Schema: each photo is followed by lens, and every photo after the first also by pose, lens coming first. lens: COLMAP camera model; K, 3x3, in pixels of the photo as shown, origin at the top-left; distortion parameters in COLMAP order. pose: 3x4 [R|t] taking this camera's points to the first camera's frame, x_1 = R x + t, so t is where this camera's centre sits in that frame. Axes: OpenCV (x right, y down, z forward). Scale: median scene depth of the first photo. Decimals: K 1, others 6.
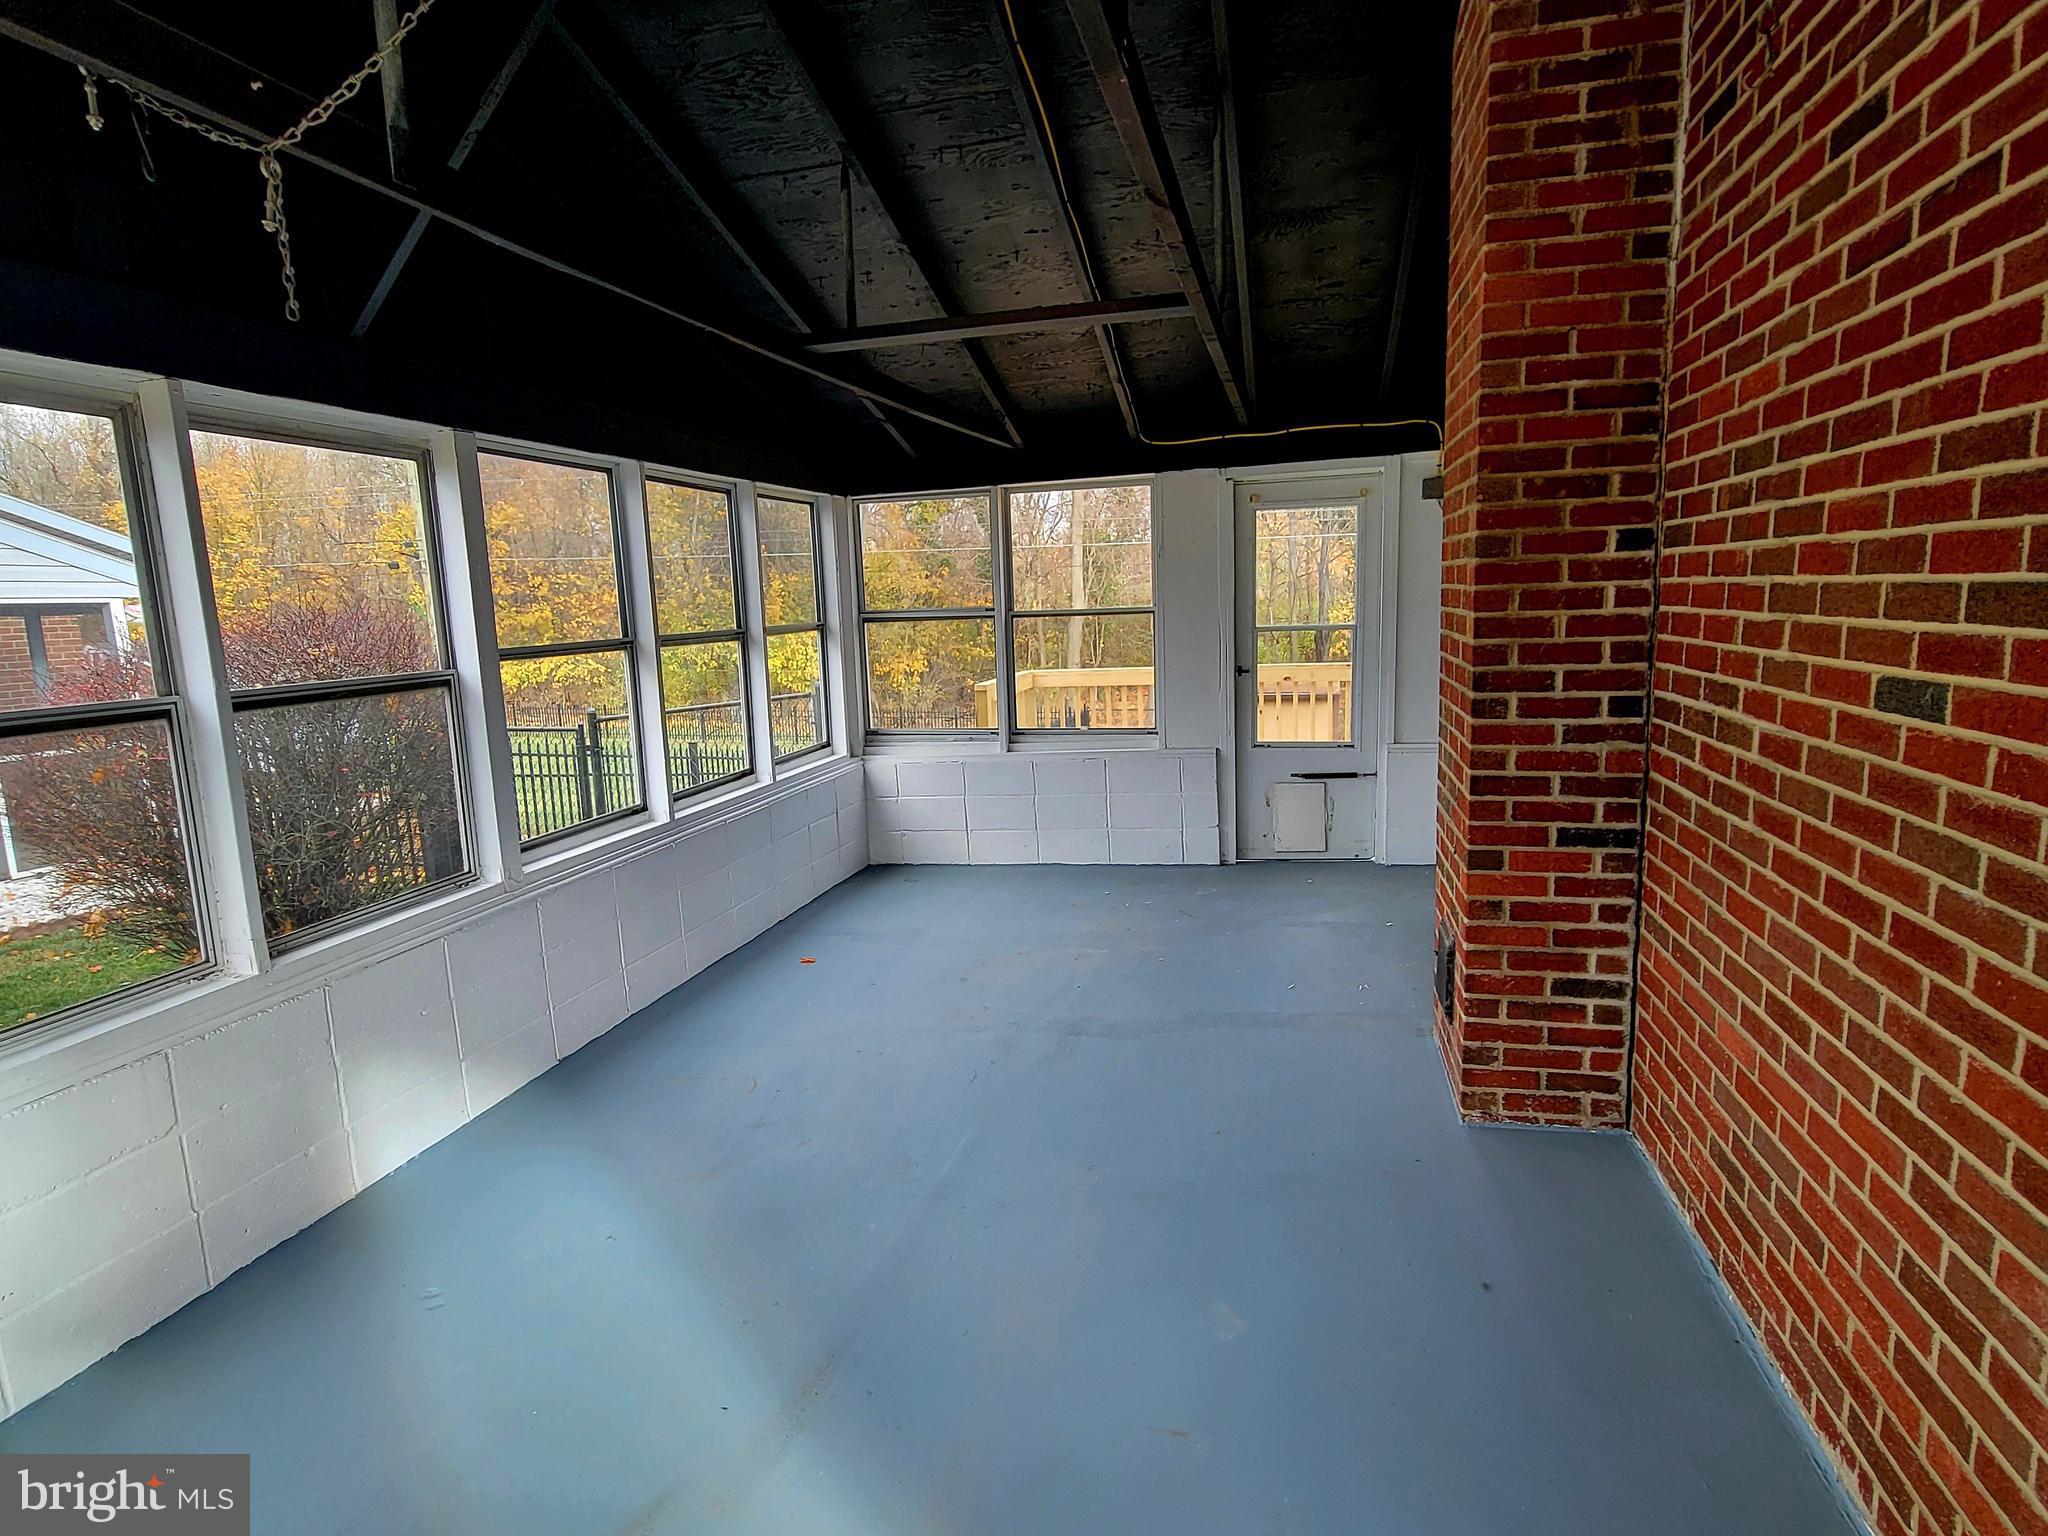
lens RADIAL K [[1071.6, 0, 1024.0], [0, 1071.6, 768.0], [0, 0, 1]] dist [-0.001013, 0.000016]
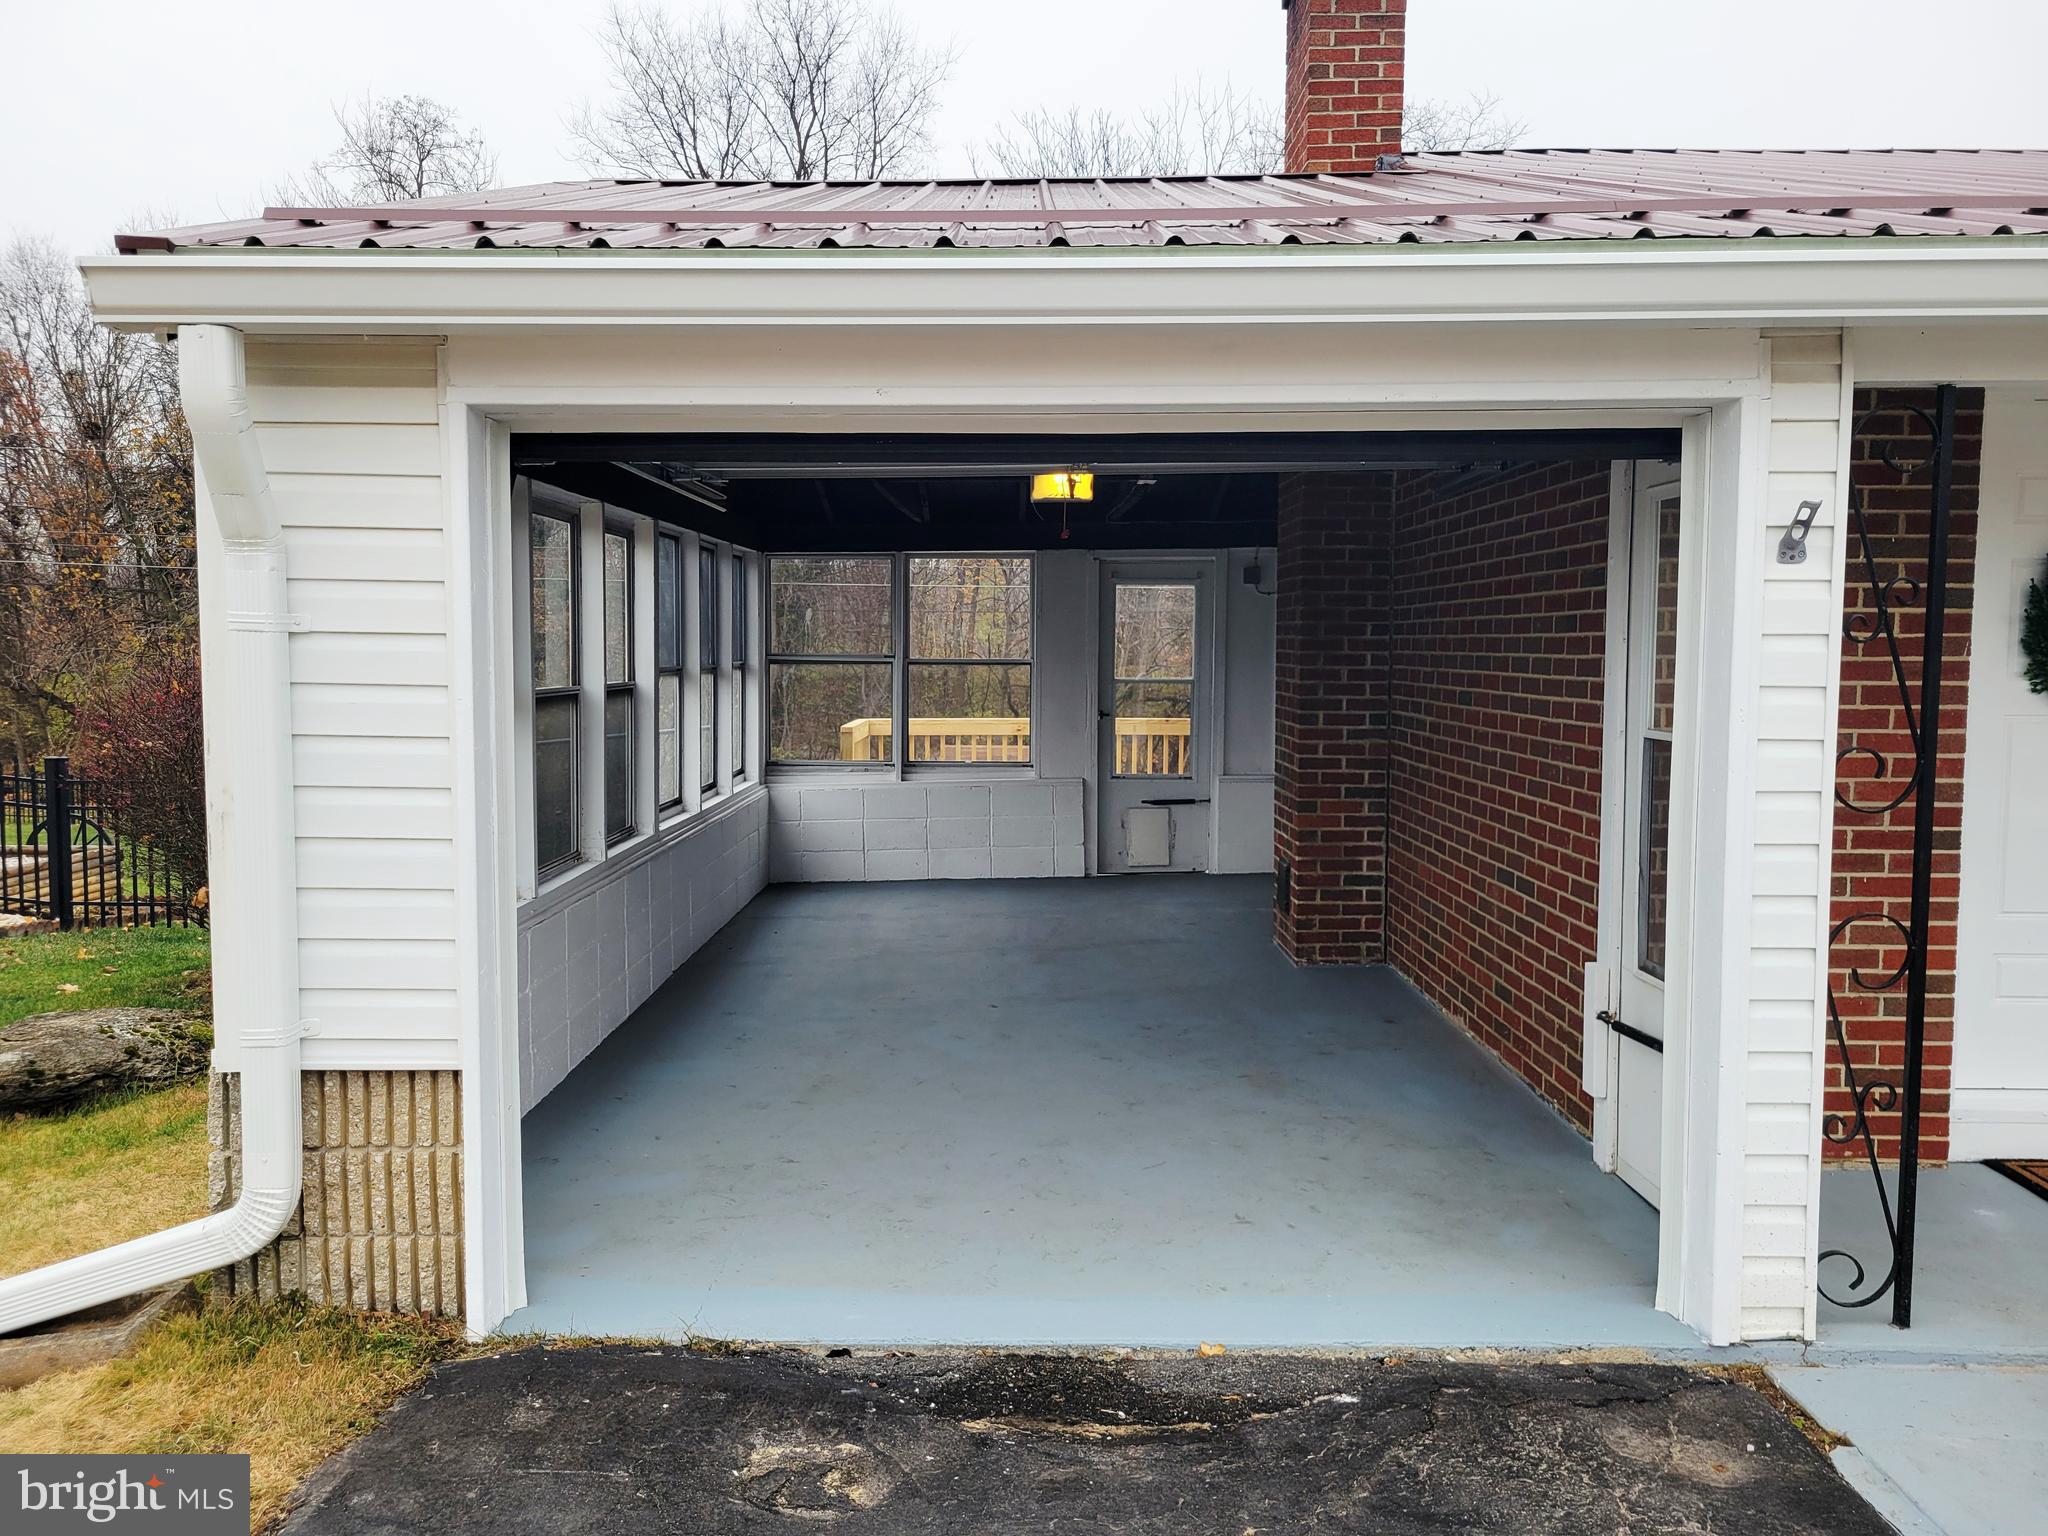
lens RADIAL K [[1564.8, 0, 1024.0], [0, 1564.8, 768.0], [0, 0, 1]] dist [0.042698, -0.001436]
pose [[0.966278, 0.019647, 0.256752, -0.654152], [0.002225, 0.996411, -0.084619, 0.231394], [-0.257493, 0.082336, 0.962766, -1.307964]]
